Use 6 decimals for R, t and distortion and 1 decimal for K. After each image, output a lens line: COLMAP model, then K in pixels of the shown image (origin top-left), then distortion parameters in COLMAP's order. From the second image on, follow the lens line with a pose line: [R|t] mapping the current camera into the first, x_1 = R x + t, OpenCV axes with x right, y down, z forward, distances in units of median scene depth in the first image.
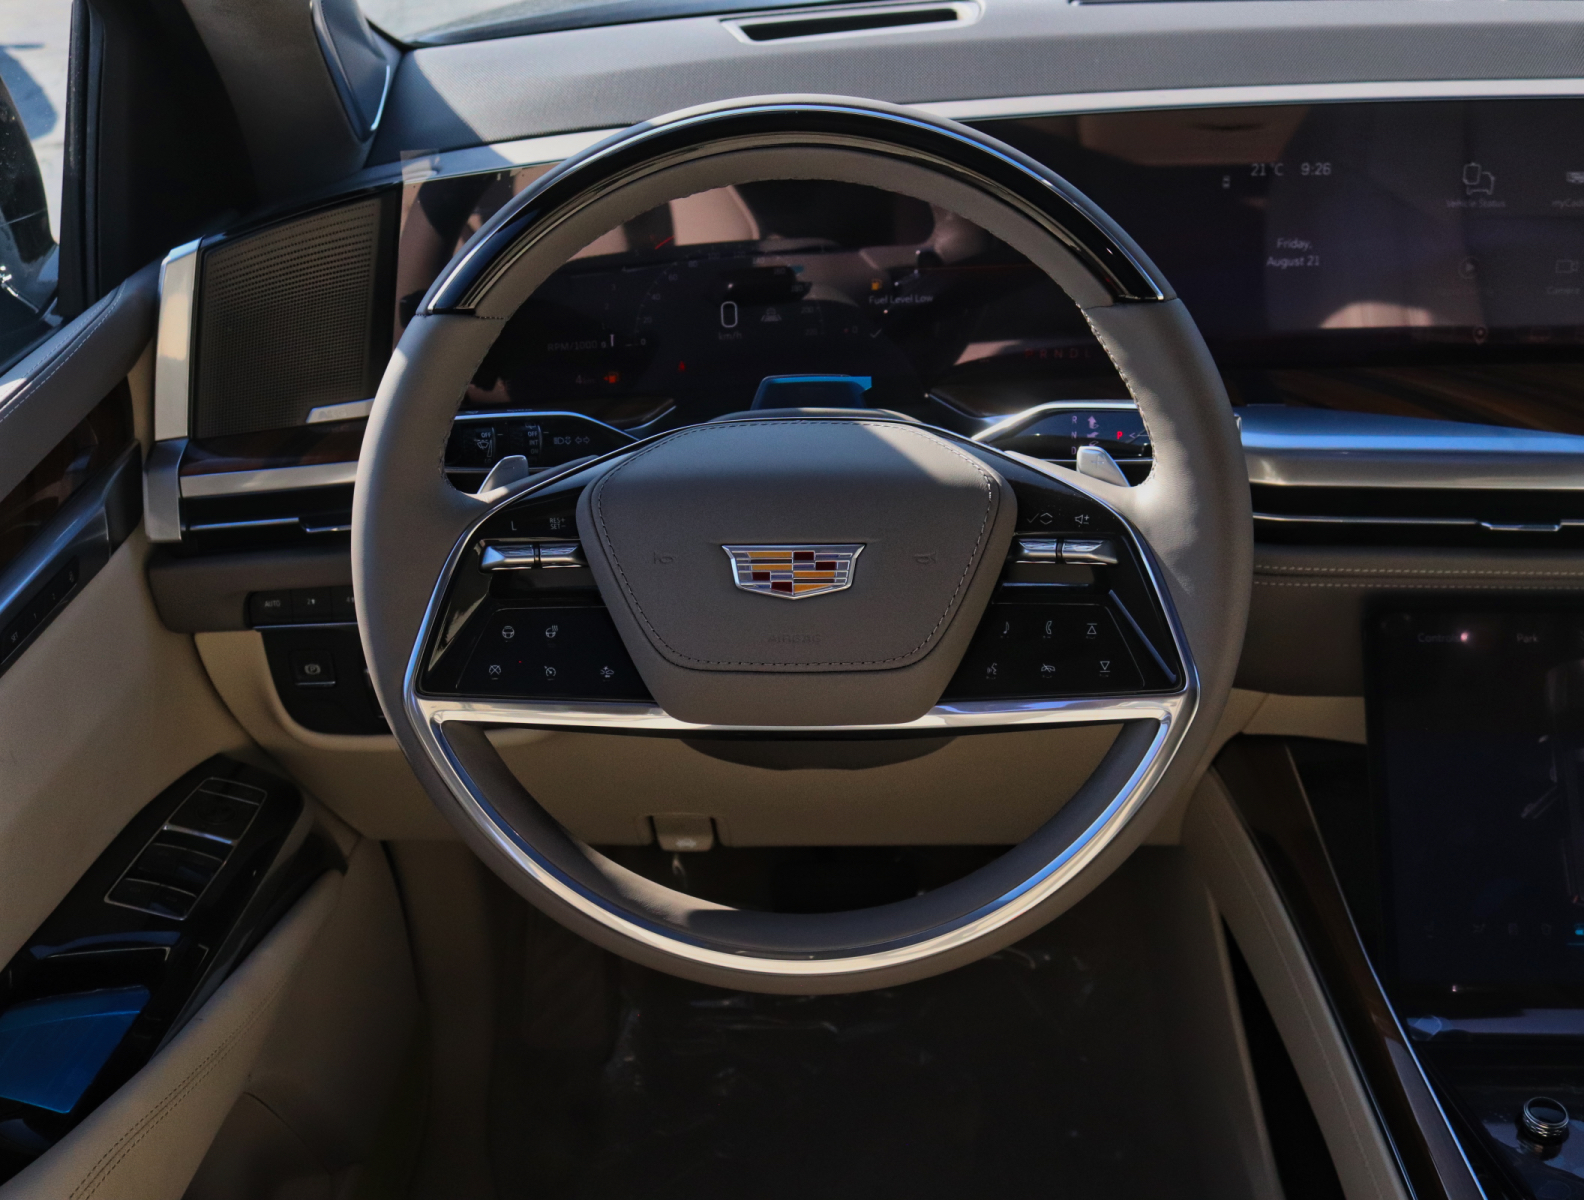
lens RADIAL K [[1569.5, 0, 792.0], [0, 1569.5, 600.0], [0, 0, 1]] dist [-0.126473, 0.029800]
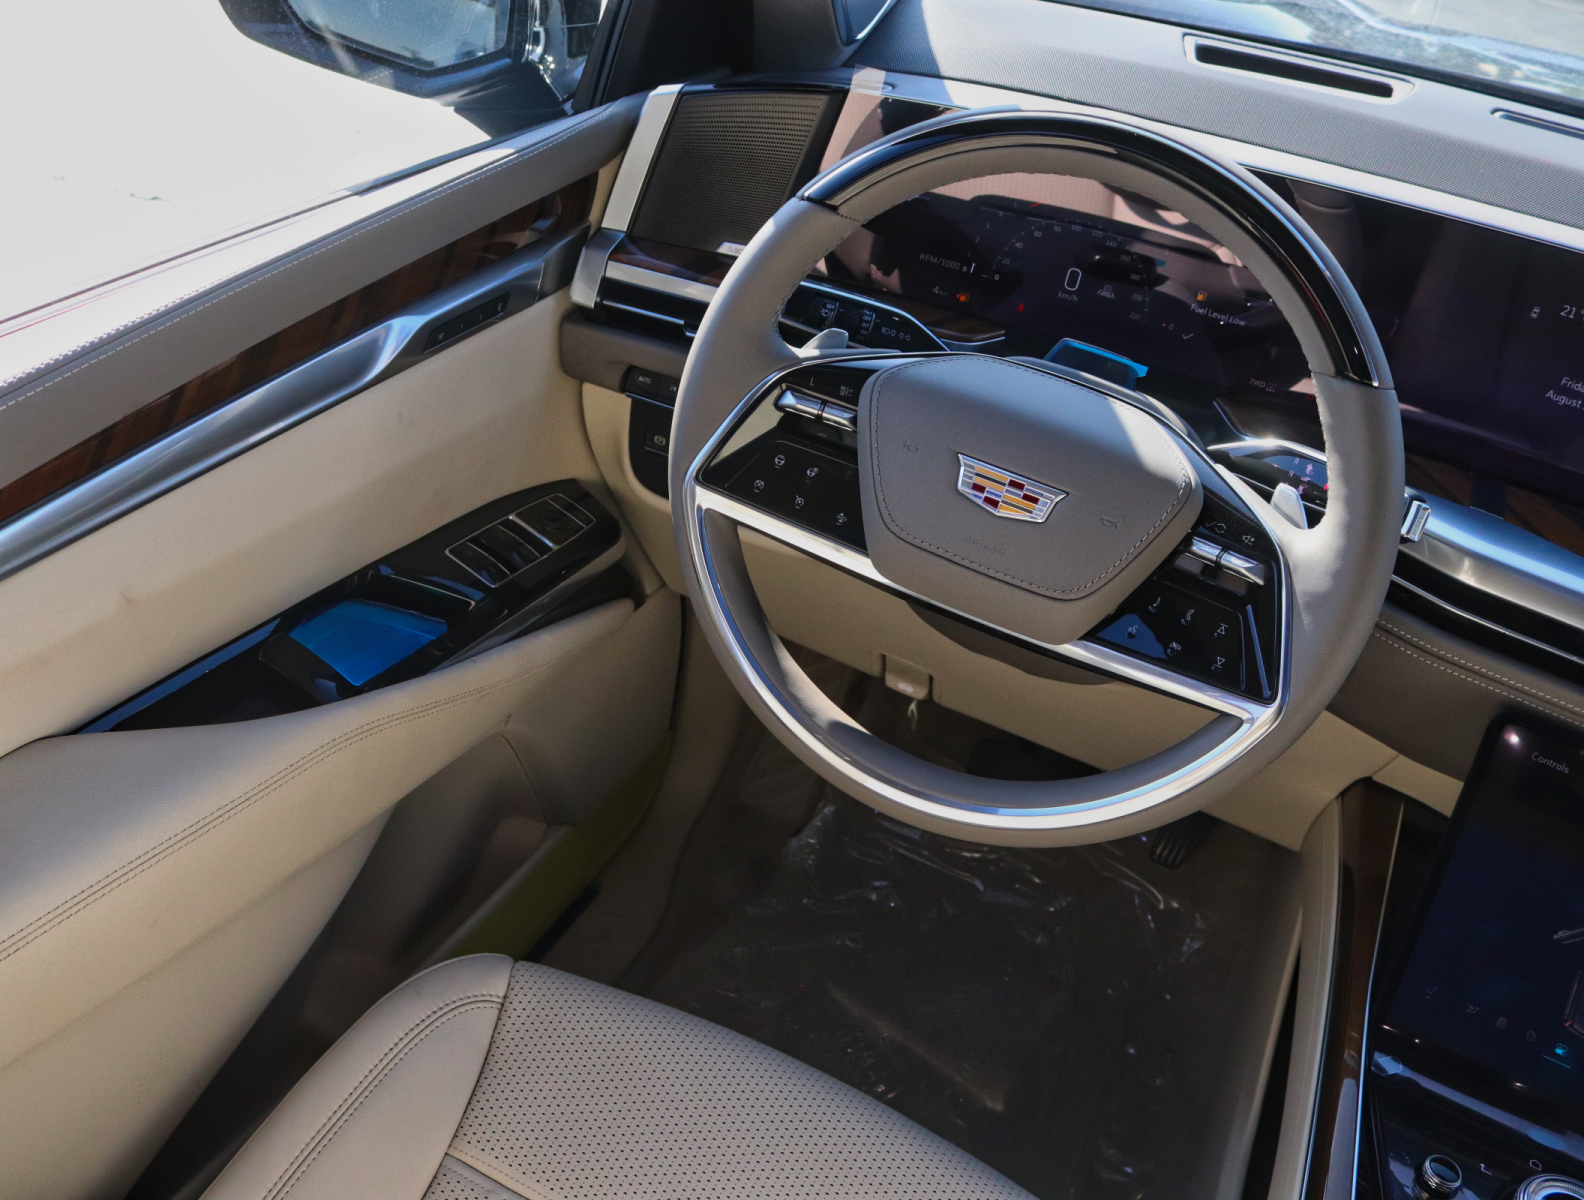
lens RADIAL K [[1378.5, 0, 792.0], [0, 1378.5, 600.0], [0, 0, 1]] dist [-0.175004, 0.128699]
pose [[0.905098, 0.367103, -0.214555, 0.096775], [-0.347432, 0.929396, 0.124556, -0.014634], [0.245131, -0.038192, 0.968737, -0.067159]]
